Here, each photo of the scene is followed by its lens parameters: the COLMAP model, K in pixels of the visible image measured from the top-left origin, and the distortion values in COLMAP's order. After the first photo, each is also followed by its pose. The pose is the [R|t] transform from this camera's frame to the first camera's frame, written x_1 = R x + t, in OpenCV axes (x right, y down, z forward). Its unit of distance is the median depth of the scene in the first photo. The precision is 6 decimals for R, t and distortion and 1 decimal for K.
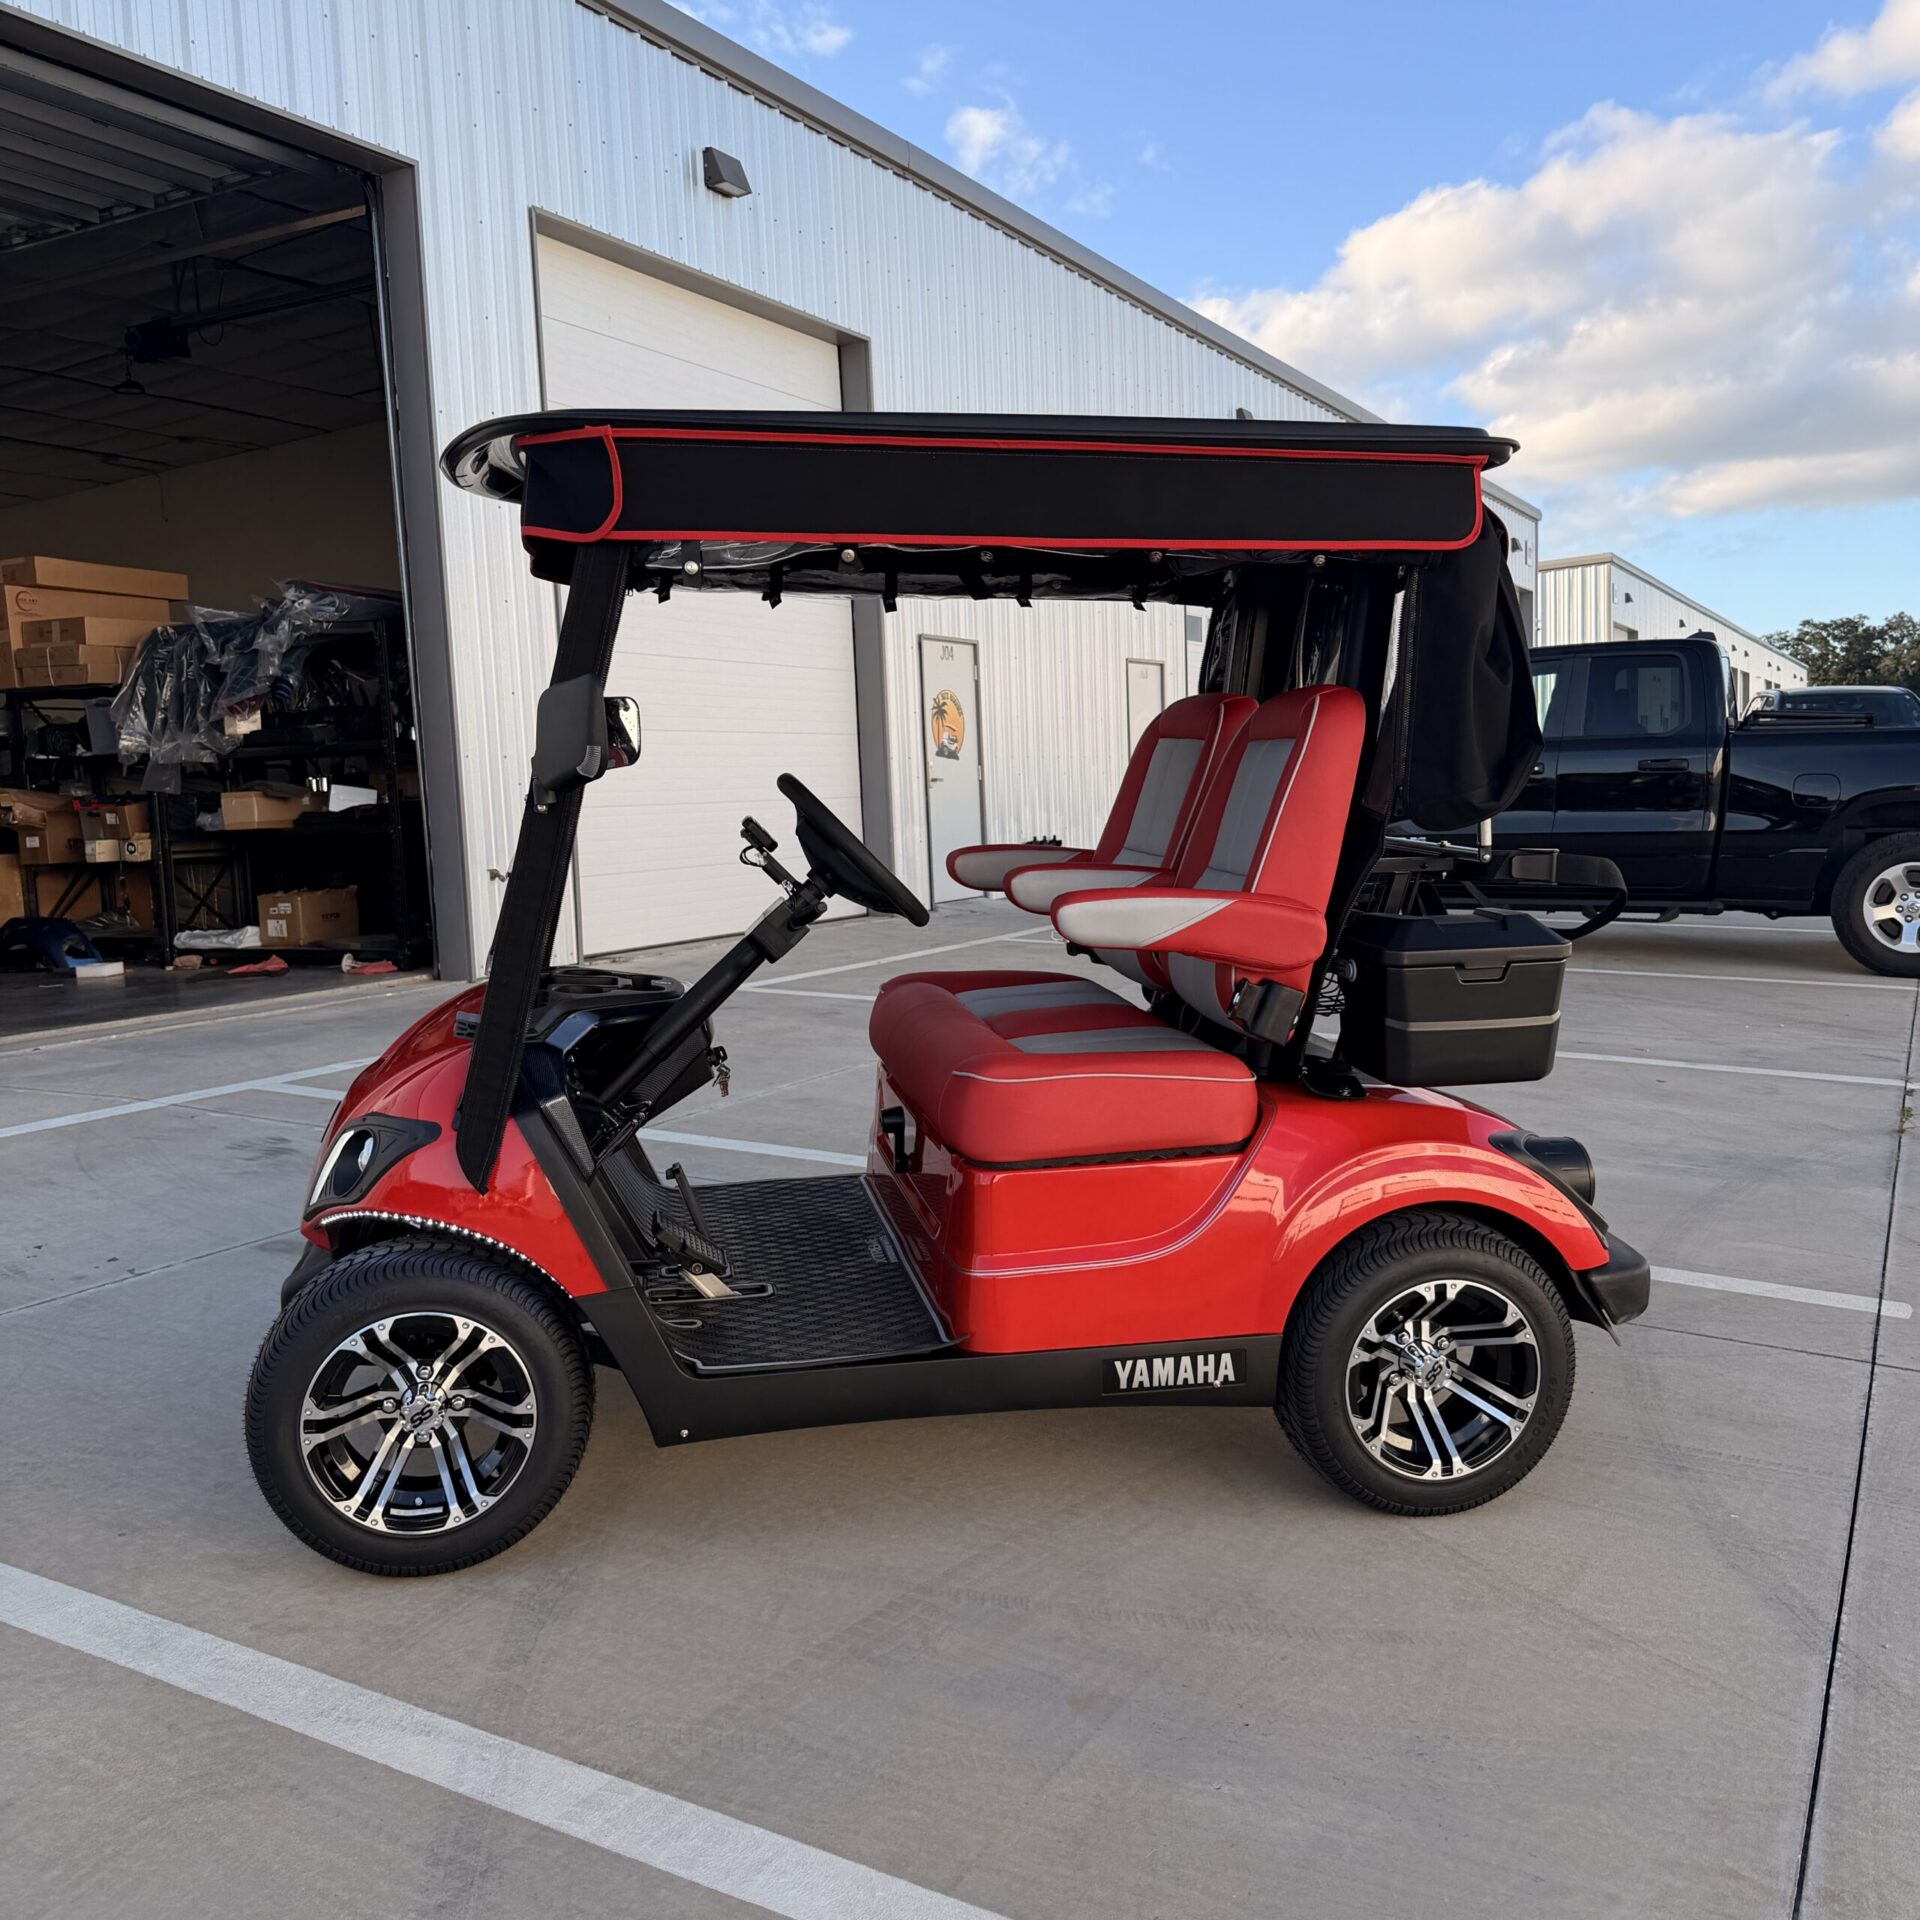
lens RADIAL K [[1793.6, 0, 954.9], [0, 1793.6, 1017.7], [0, 0, 1]] dist [0.008244, -0.010383]
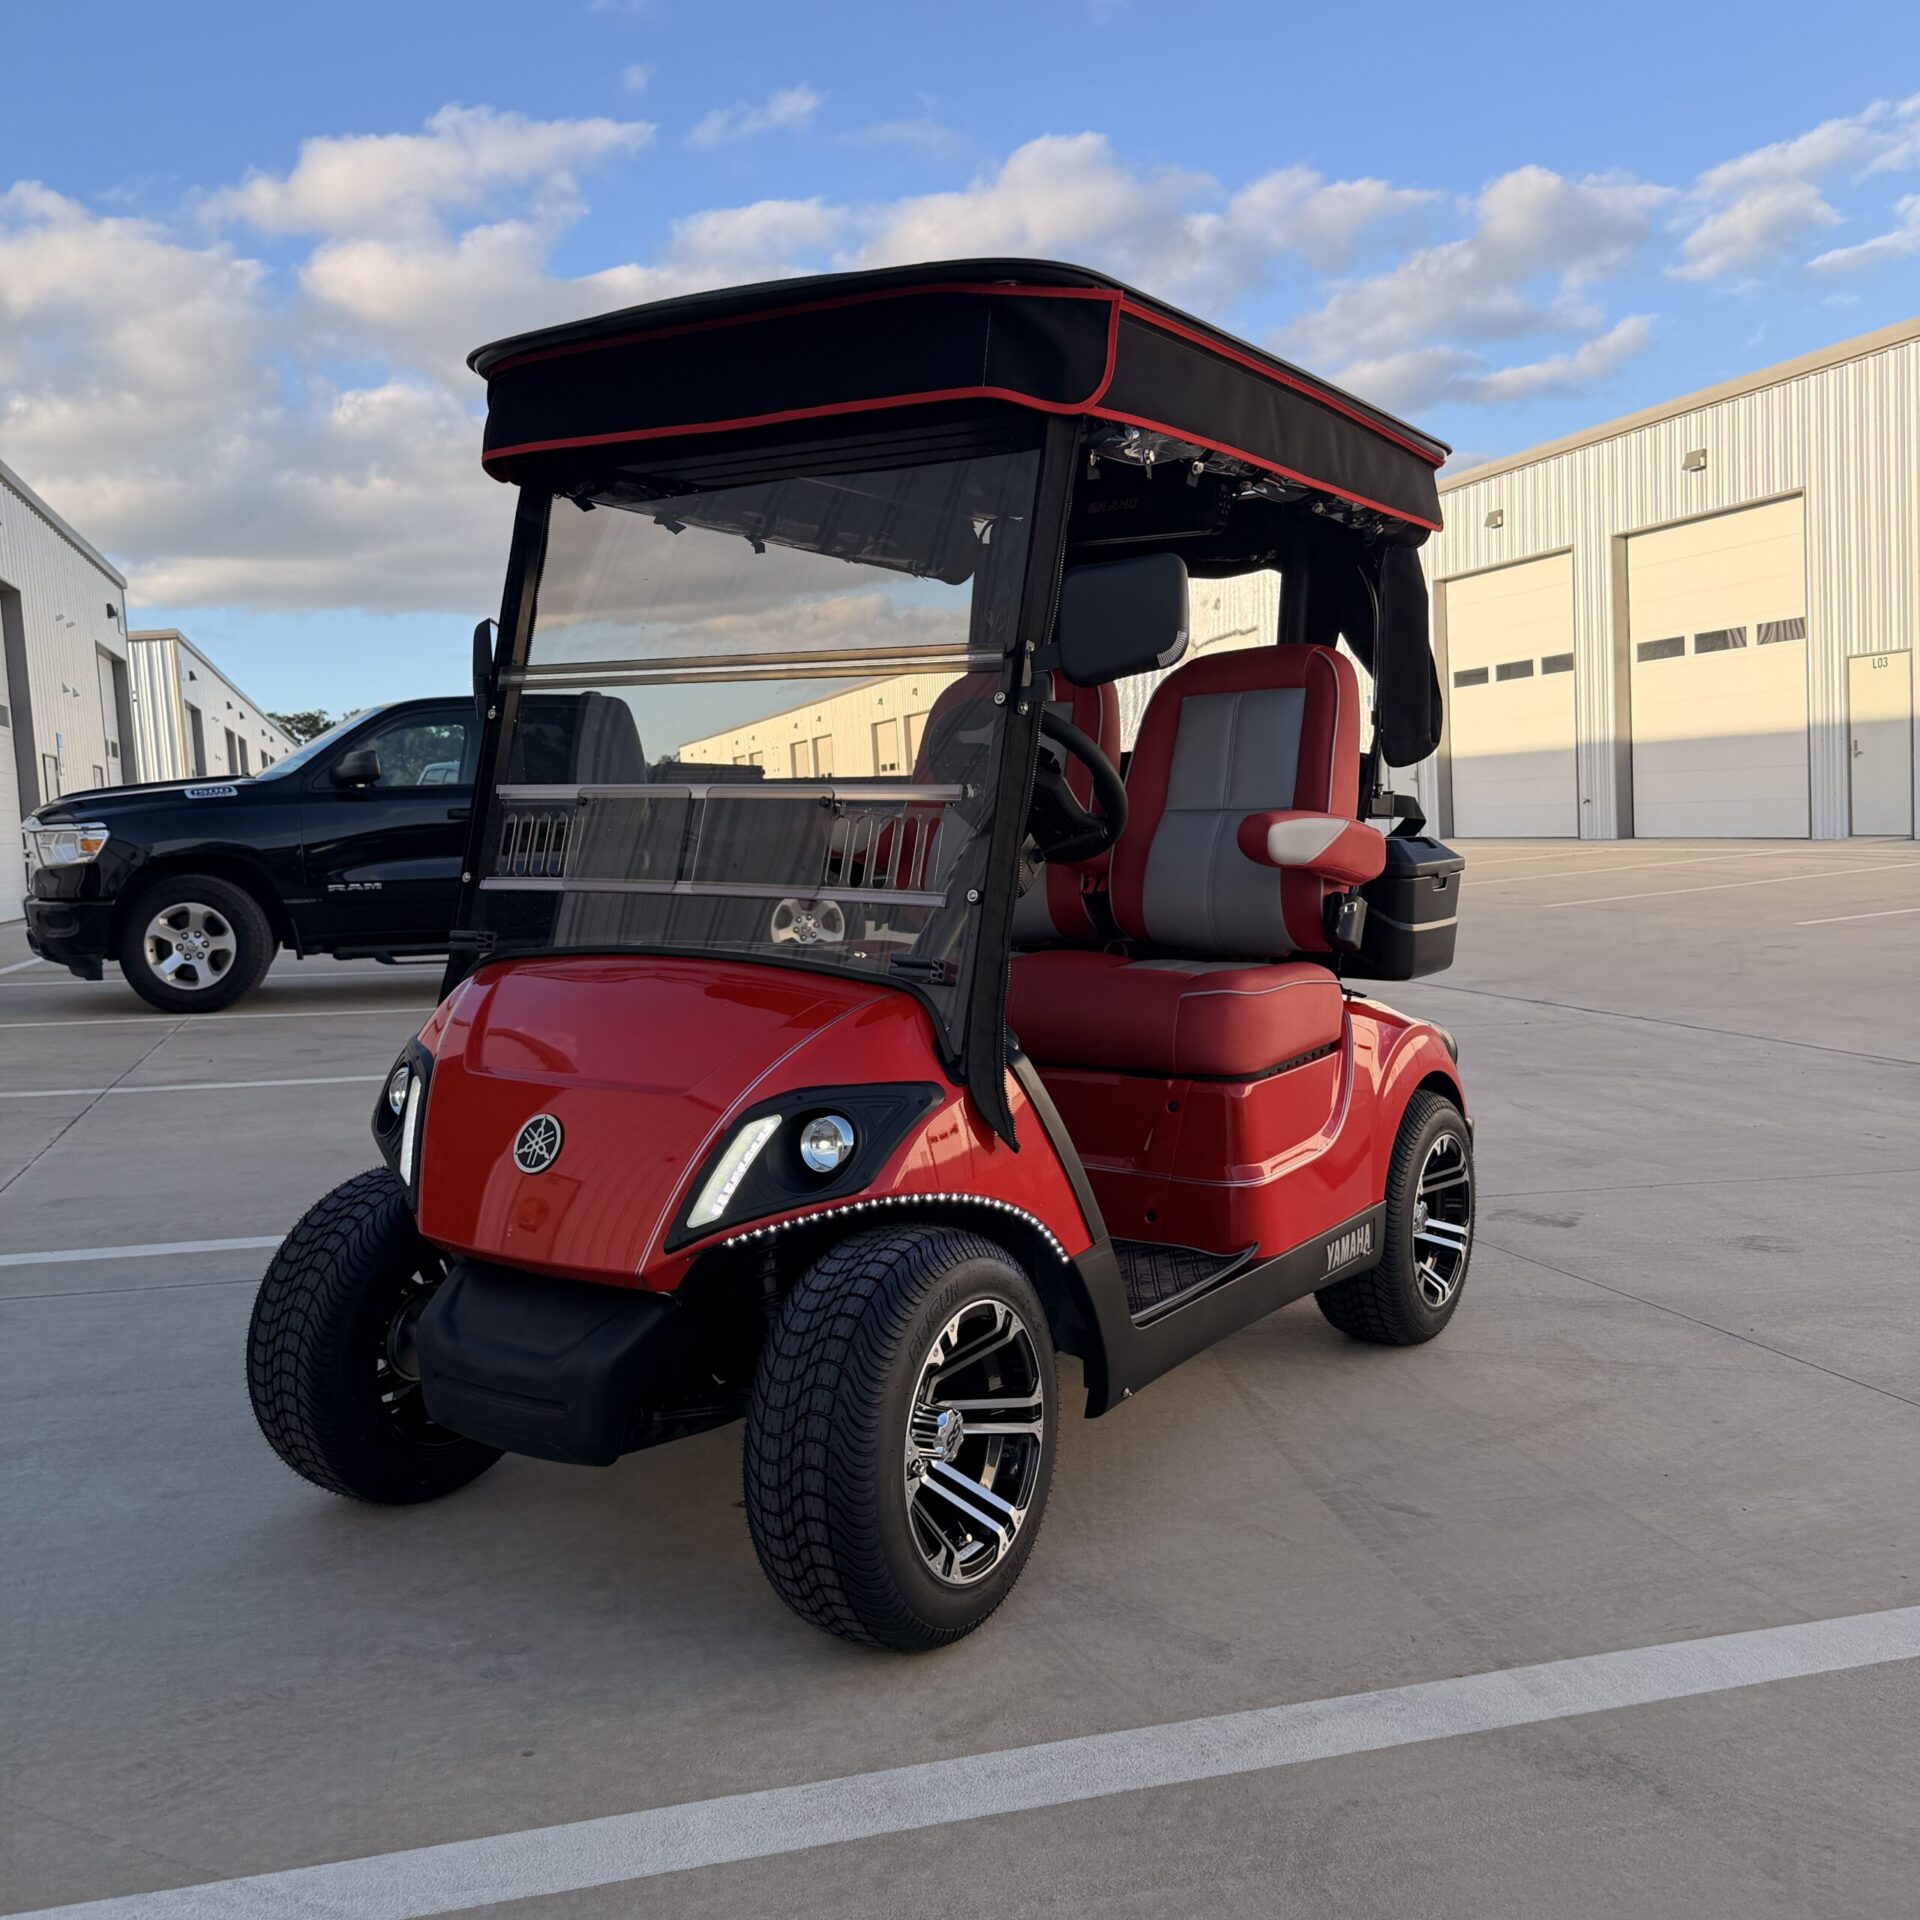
lens RADIAL K [[1805.2, 0, 960.0], [0, 1805.2, 960.0], [0, 0, 1]] dist [-0.023444, -0.005827]
pose [[0.690035, -0.052841, 0.721845, -0.750856], [0.110934, 0.993269, -0.033335, 0.029779], [-0.715224, 0.103080, 0.691252, 0.352098]]
